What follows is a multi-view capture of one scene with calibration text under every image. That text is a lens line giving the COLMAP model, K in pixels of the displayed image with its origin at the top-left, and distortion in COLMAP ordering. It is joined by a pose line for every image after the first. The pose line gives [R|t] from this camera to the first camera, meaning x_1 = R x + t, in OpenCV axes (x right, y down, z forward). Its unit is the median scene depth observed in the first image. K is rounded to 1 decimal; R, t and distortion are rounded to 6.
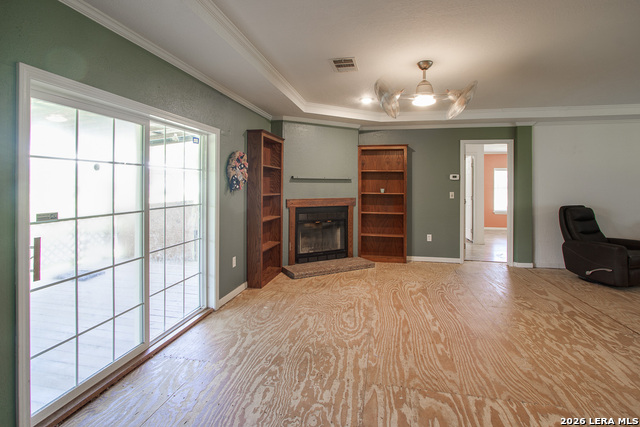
lens RADIAL K [[308.4, 0, 316.2], [0, 308.4, 183.6], [0, 0, 1]] dist [-0.012426, 0.001157]
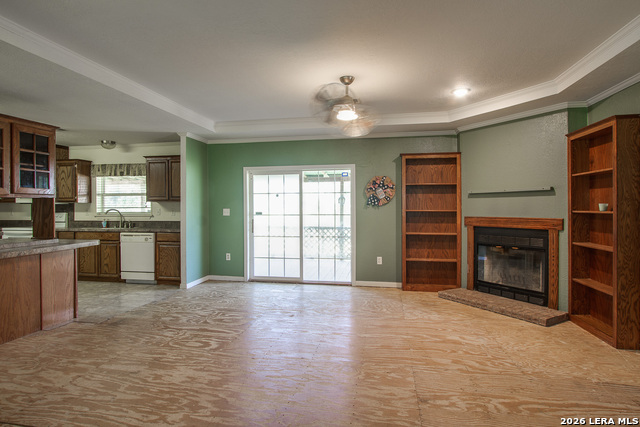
lens RADIAL K [[363.4, 0, 325.6], [0, 363.4, 208.1], [0, 0, 1]] dist [-0.009725, 0.001334]
pose [[0.024650, -0.003037, -0.999692, 0.913769], [0.006830, 0.999973, -0.002870, 0.024565], [0.999673, -0.006758, 0.024670, 0.523525]]
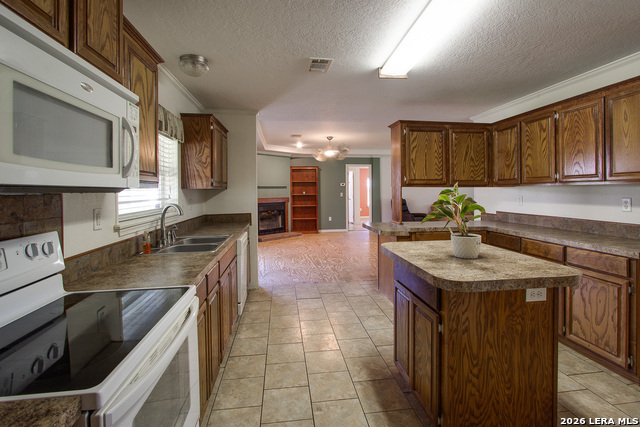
lens RADIAL K [[308.4, 0, 325.7], [0, 308.4, 194.2], [0, 0, 1]] dist [-0.012426, 0.001157]
pose [[0.935541, -0.018463, 0.352735, -0.300998], [0.012344, 0.999732, 0.019587, -0.001595], [-0.353002, -0.013970, 0.935518, -0.700390]]
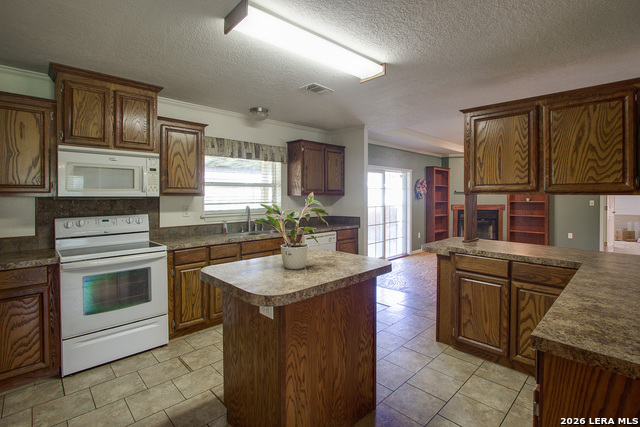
lens RADIAL K [[308.4, 0, 319.3], [0, 308.4, 201.1], [0, 0, 1]] dist [-0.012426, 0.001157]
pose [[0.837161, 0.001135, -0.546955, 0.196886], [0.009551, 0.999815, 0.016692, -0.002329], [0.546873, -0.019198, 0.836996, -0.709394]]
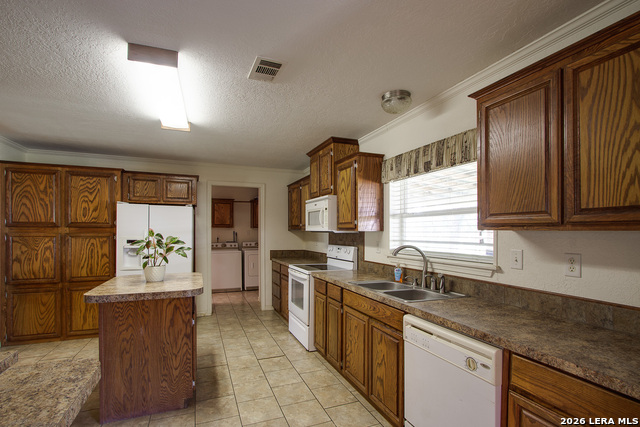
lens RADIAL K [[308.4, 0, 310.9], [0, 308.4, 229.2], [0, 0, 1]] dist [-0.012426, 0.001157]
pose [[-0.838722, -0.011752, -0.544433, 0.039964], [-0.006466, 0.999912, -0.011623, 0.000194], [0.544522, -0.006228, -0.838724, 0.144676]]
